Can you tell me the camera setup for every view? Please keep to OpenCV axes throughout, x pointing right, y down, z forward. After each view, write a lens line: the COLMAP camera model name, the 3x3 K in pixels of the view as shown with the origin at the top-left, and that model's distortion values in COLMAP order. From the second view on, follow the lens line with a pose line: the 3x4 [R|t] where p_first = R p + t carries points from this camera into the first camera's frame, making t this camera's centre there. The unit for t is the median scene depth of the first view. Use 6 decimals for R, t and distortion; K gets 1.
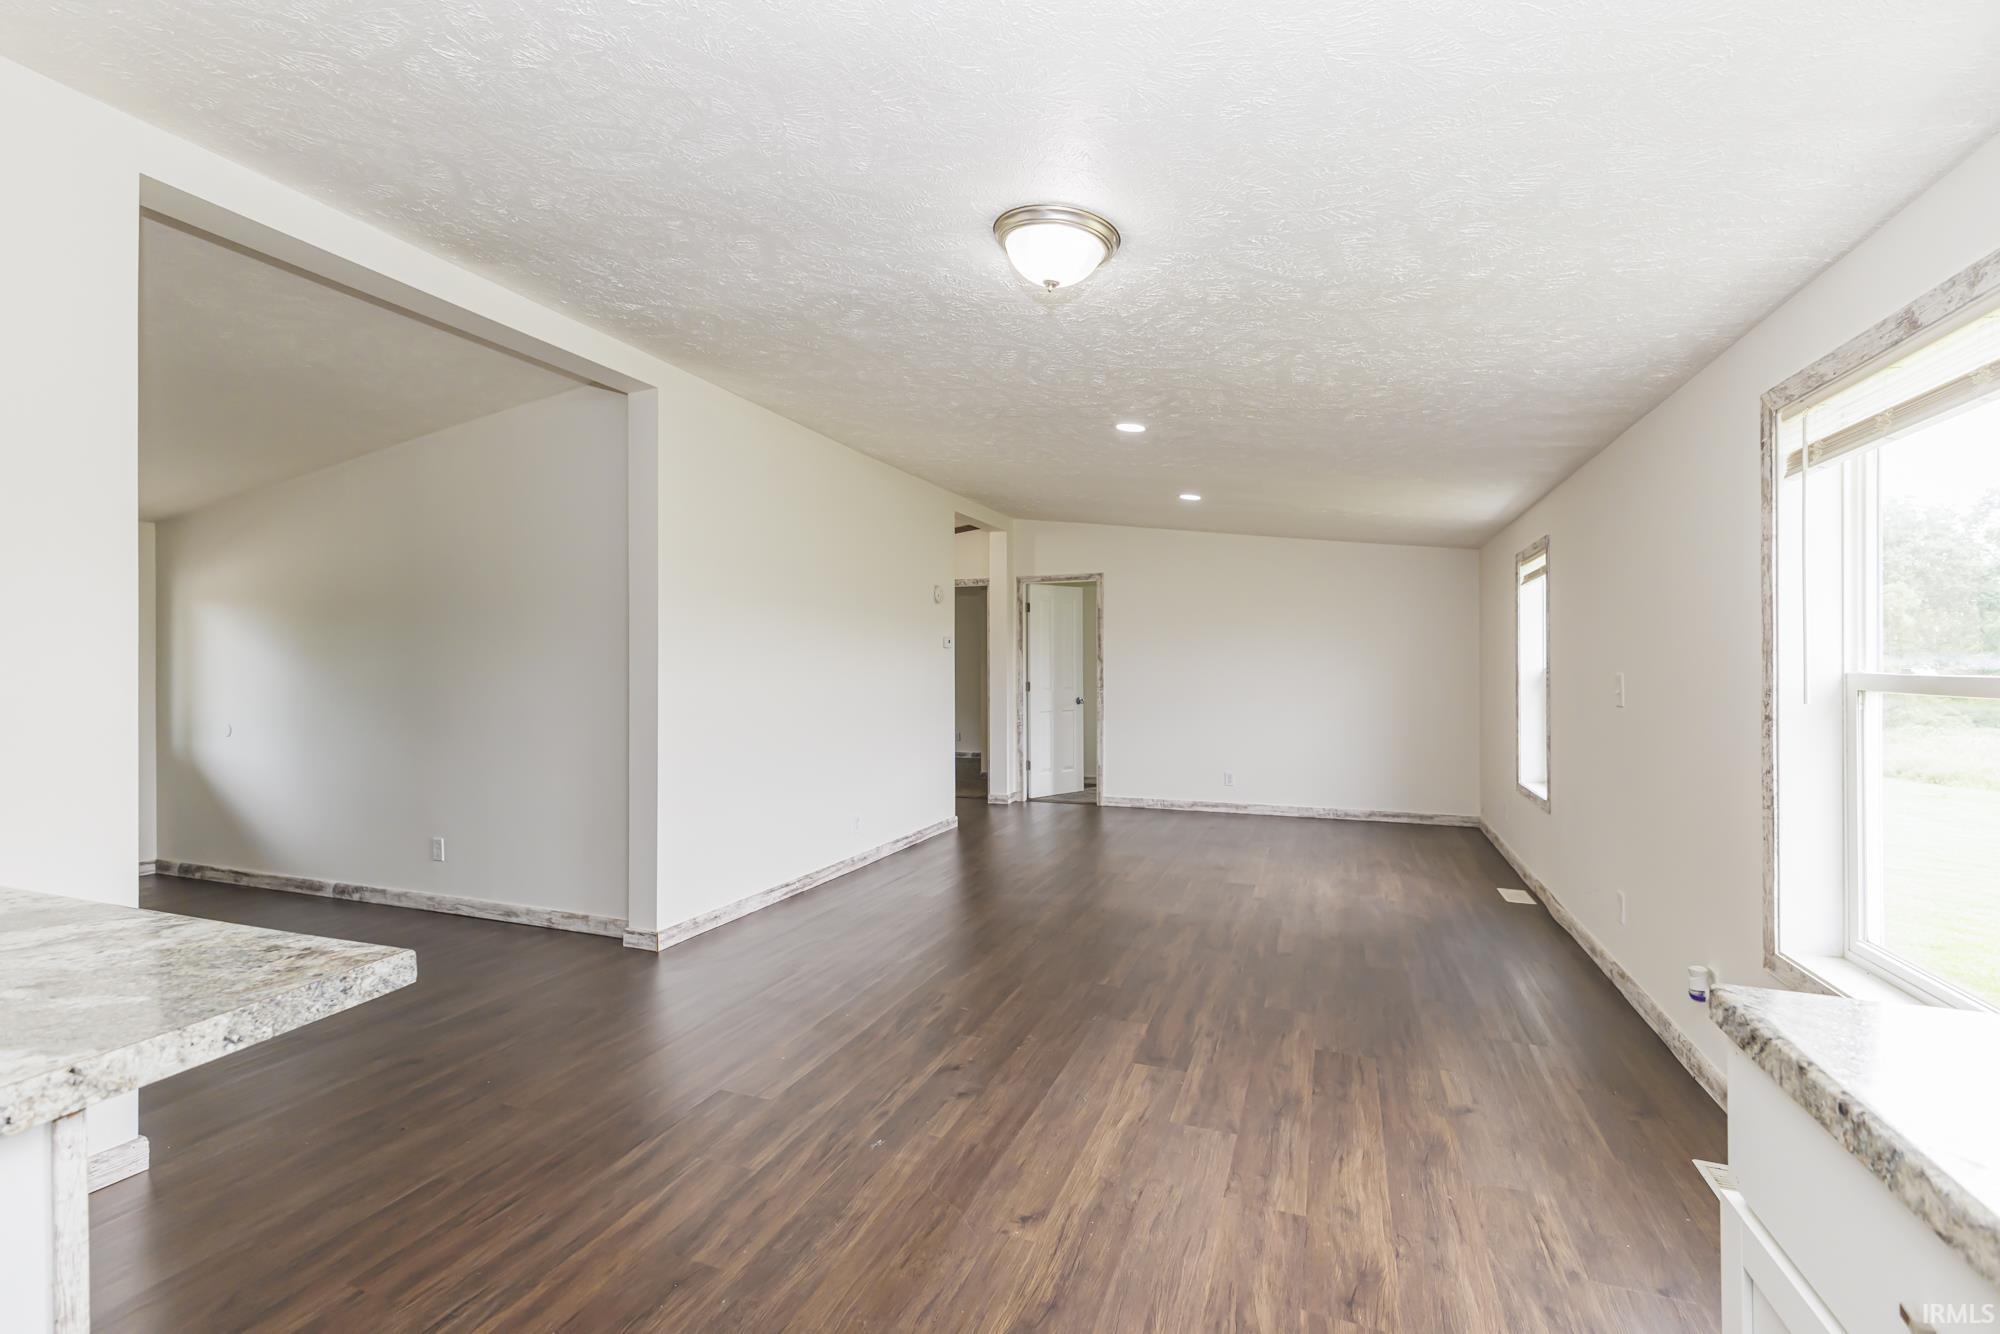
lens RADIAL K [[873.3, 0, 1007.9], [0, 873.3, 661.8], [0, 0, 1]] dist [0.018503, -0.004849]
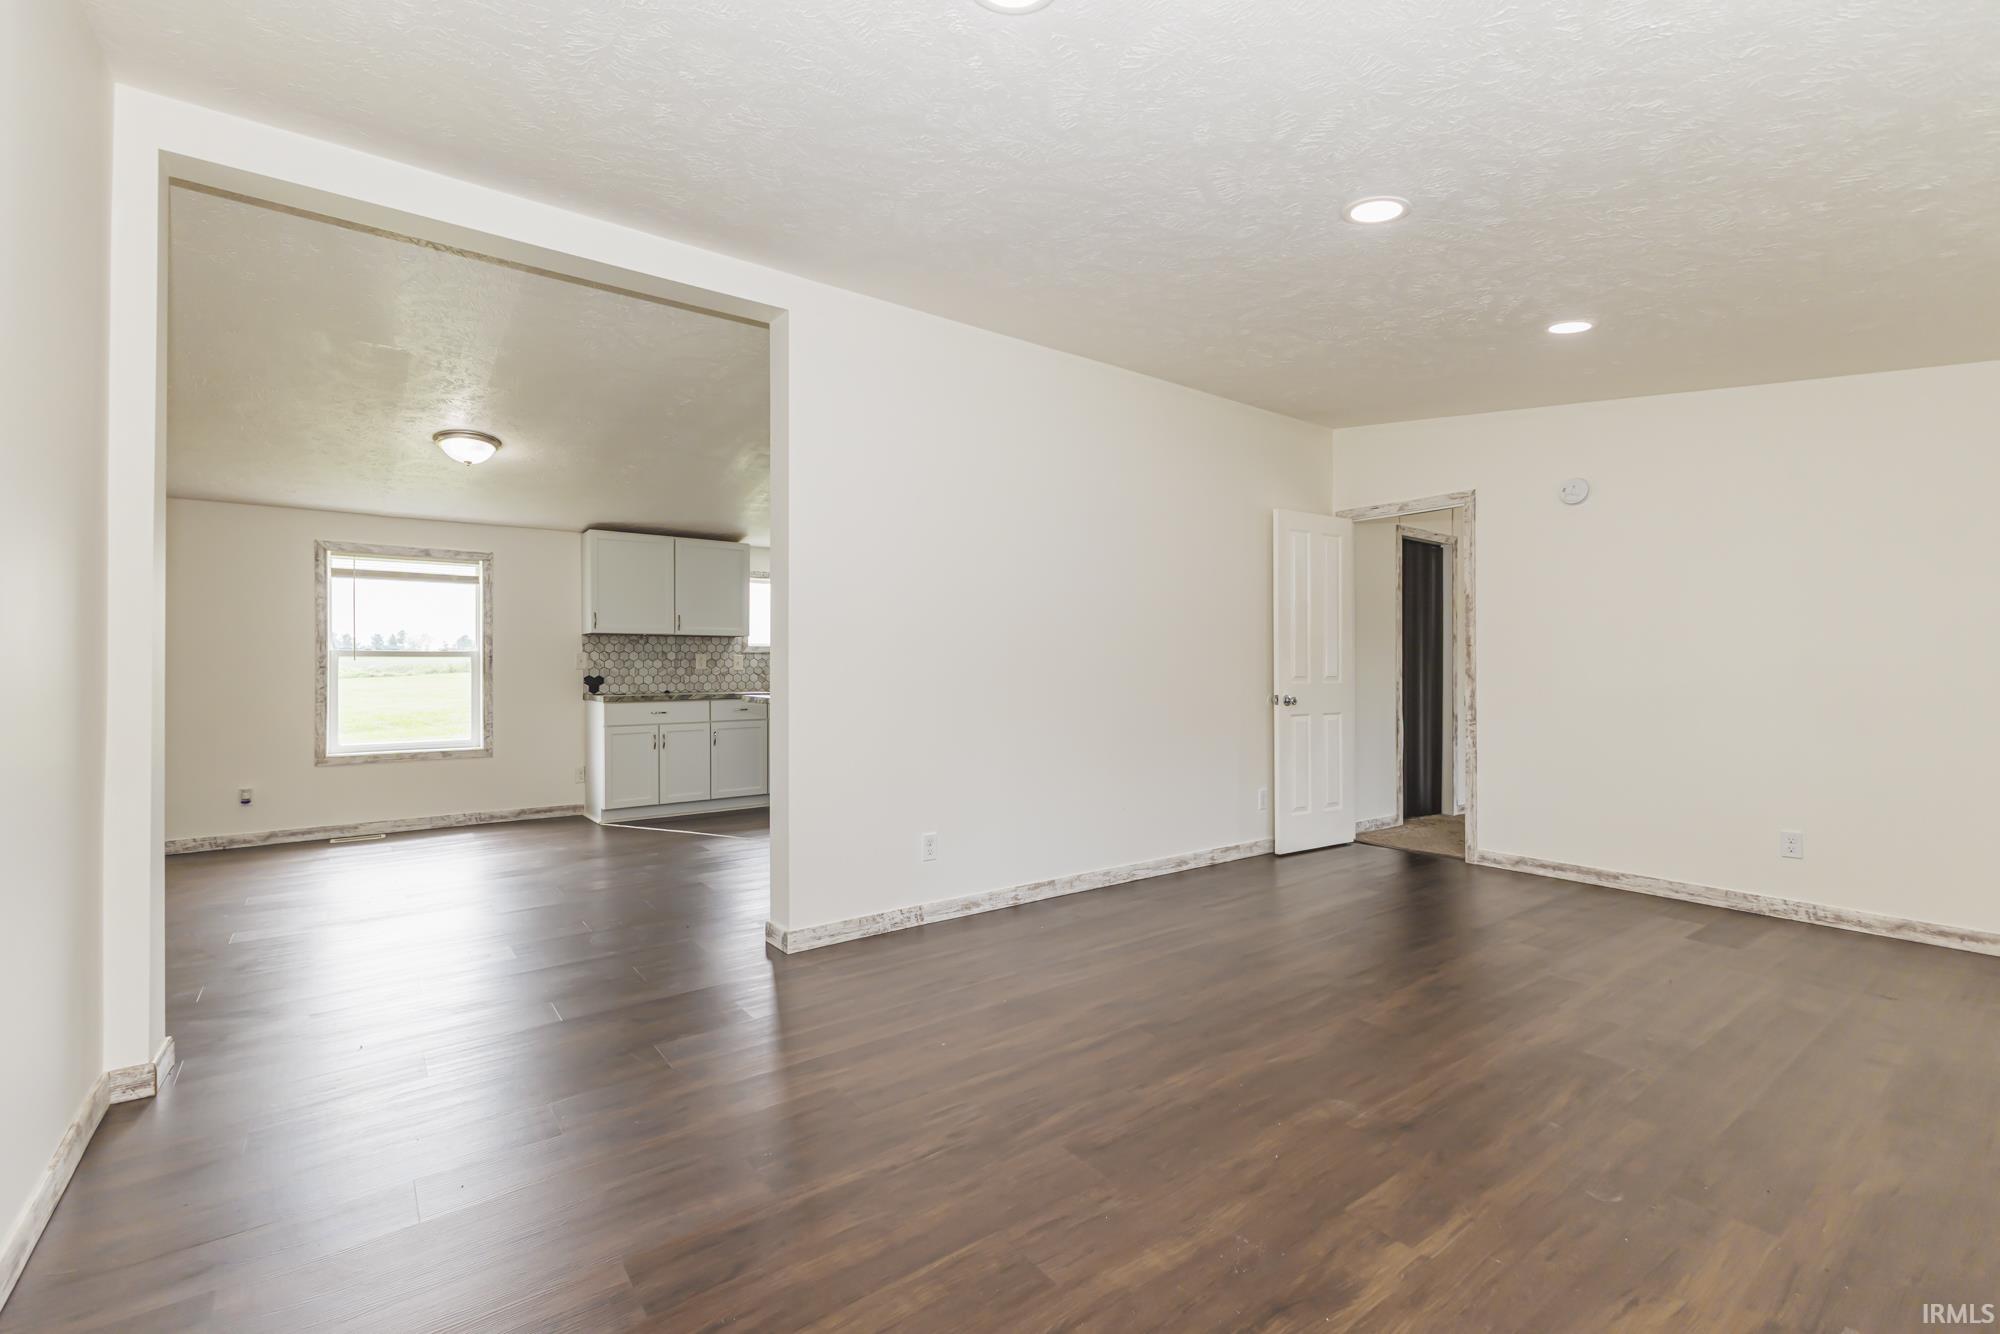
lens RADIAL K [[873.3, 0, 962.3], [0, 873.3, 669.7], [0, 0, 1]] dist [0.018503, -0.004849]
pose [[-0.827456, -0.000298, 0.561531, -0.683500], [0.000303, 0.999999, 0.000977, 0.022068], [-0.561531, 0.000979, -0.827455, 0.665788]]
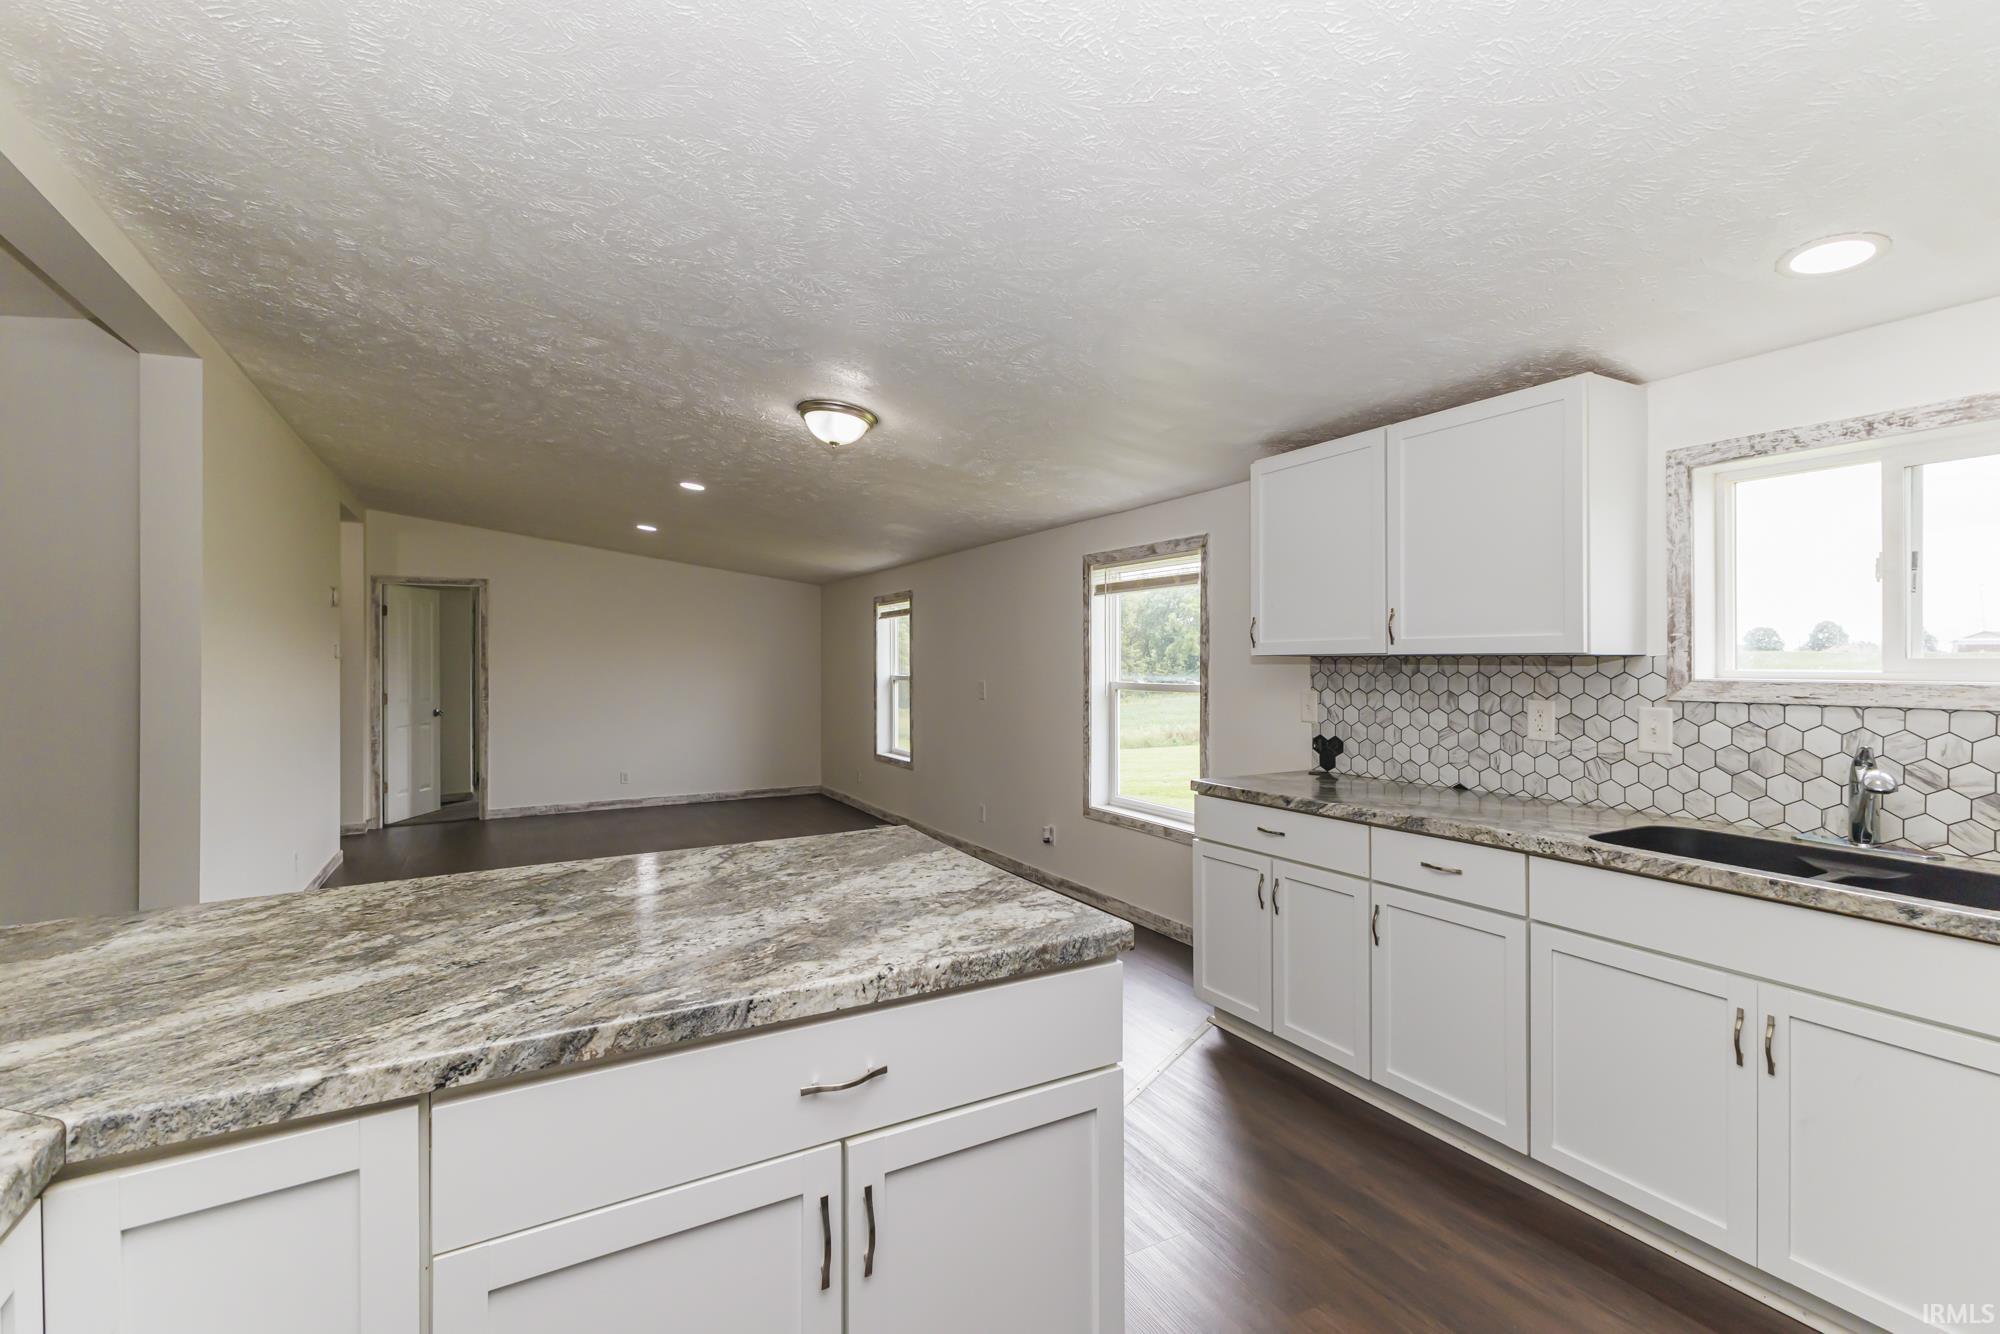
lens RADIAL K [[873.3, 0, 1017.6], [0, 873.3, 657.7], [0, 0, 1]] dist [0.018503, -0.004849]
pose [[0.634531, 0.004257, 0.772885, -0.302529], [-0.001545, 0.999990, -0.004239, -0.012564], [-0.772895, 0.001496, 0.634532, -0.082117]]
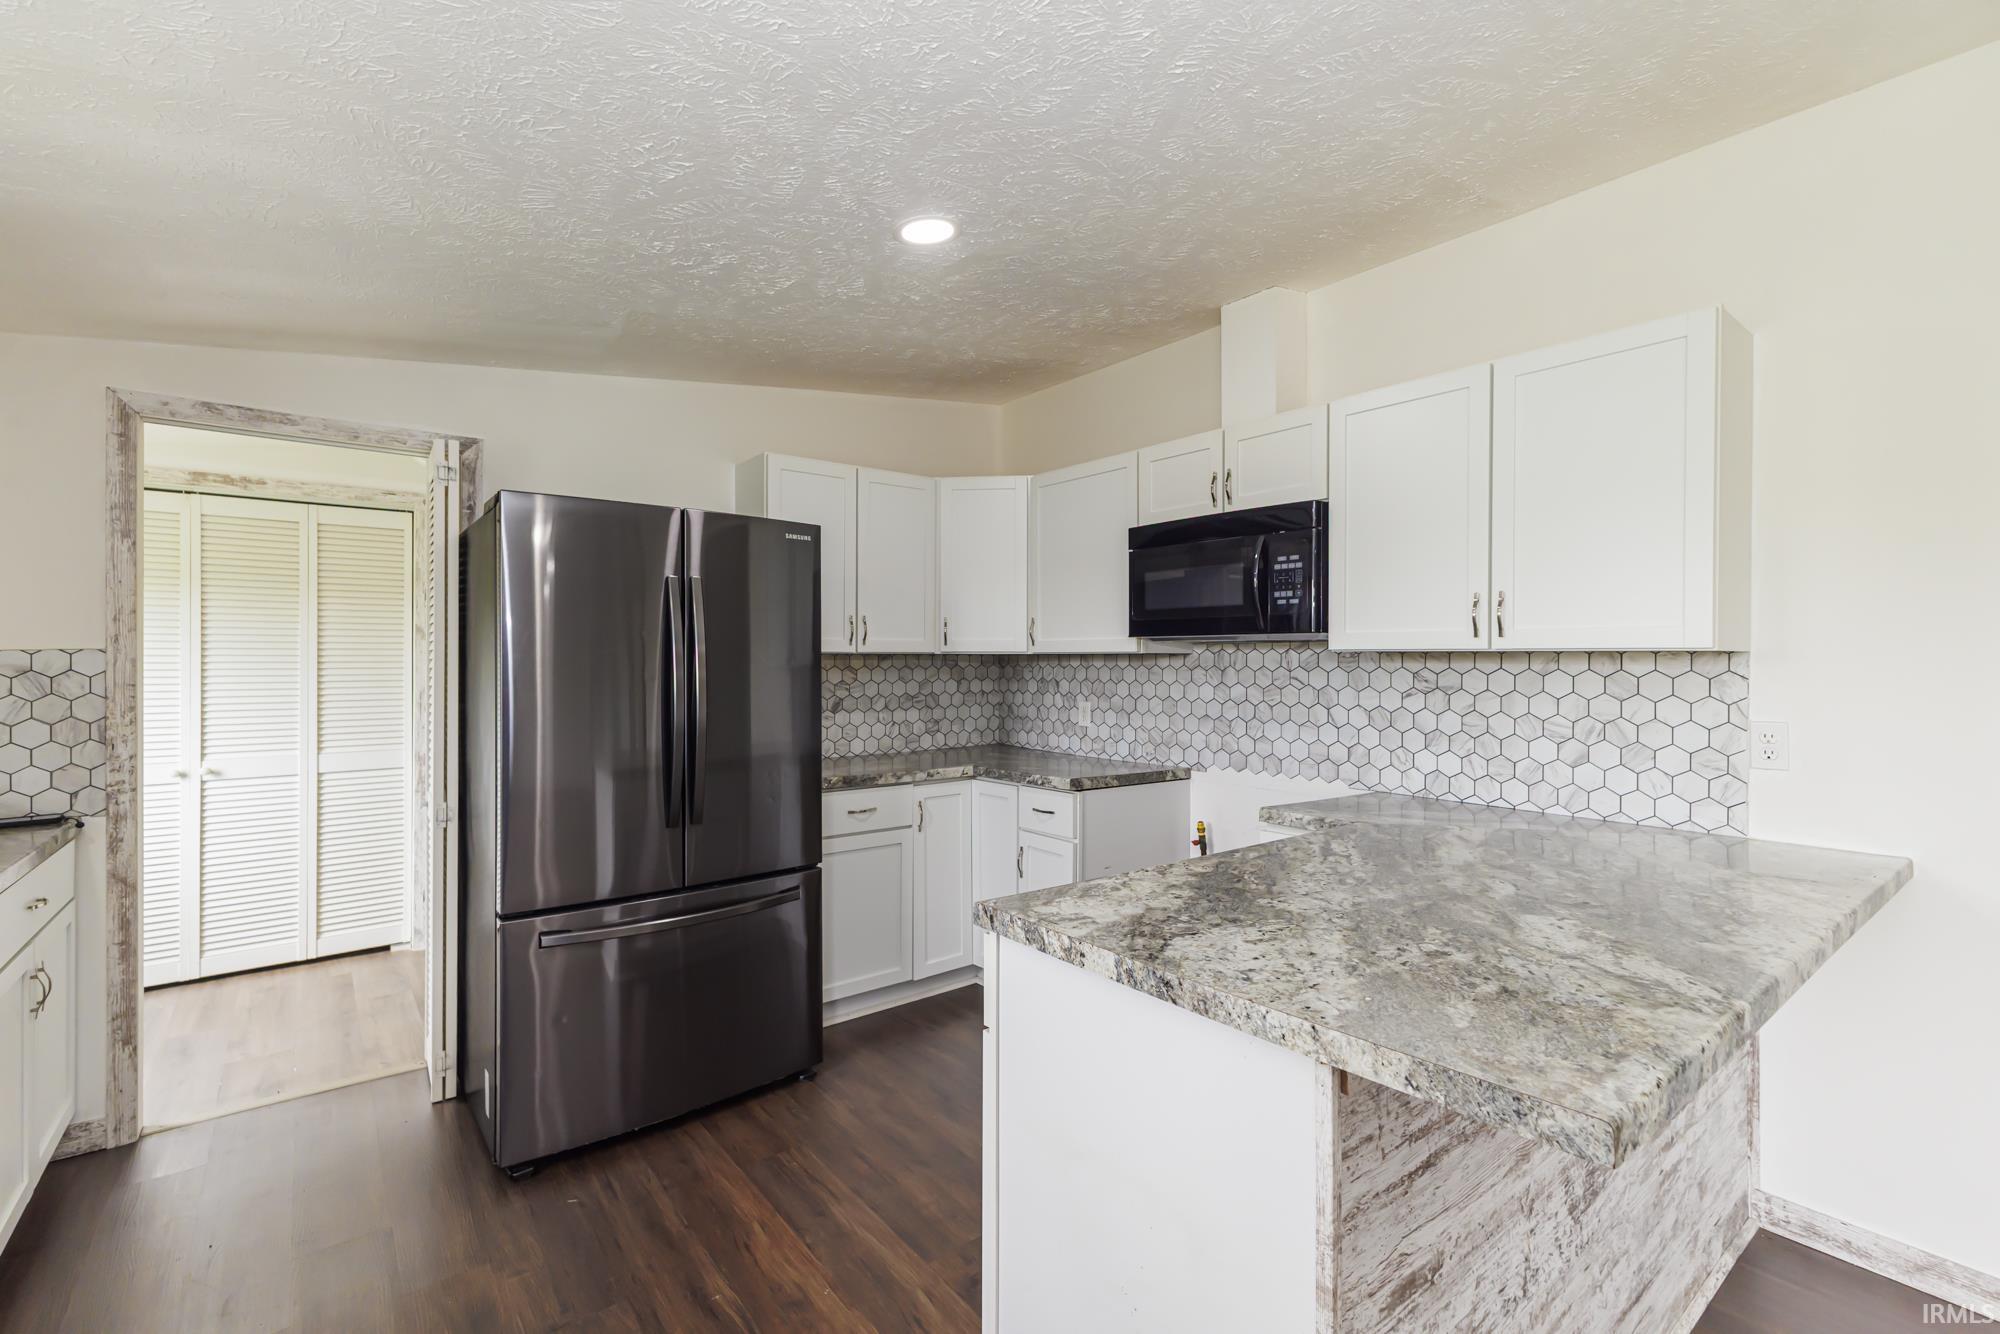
lens RADIAL K [[873.3, 0, 997.5], [0, 873.3, 665.0], [0, 0, 1]] dist [0.018503, -0.004849]
pose [[-0.514523, 0.004071, -0.857467, 0.036382], [-0.001690, 0.999982, 0.005762, -0.011921], [0.857475, 0.004414, -0.514507, 0.130992]]
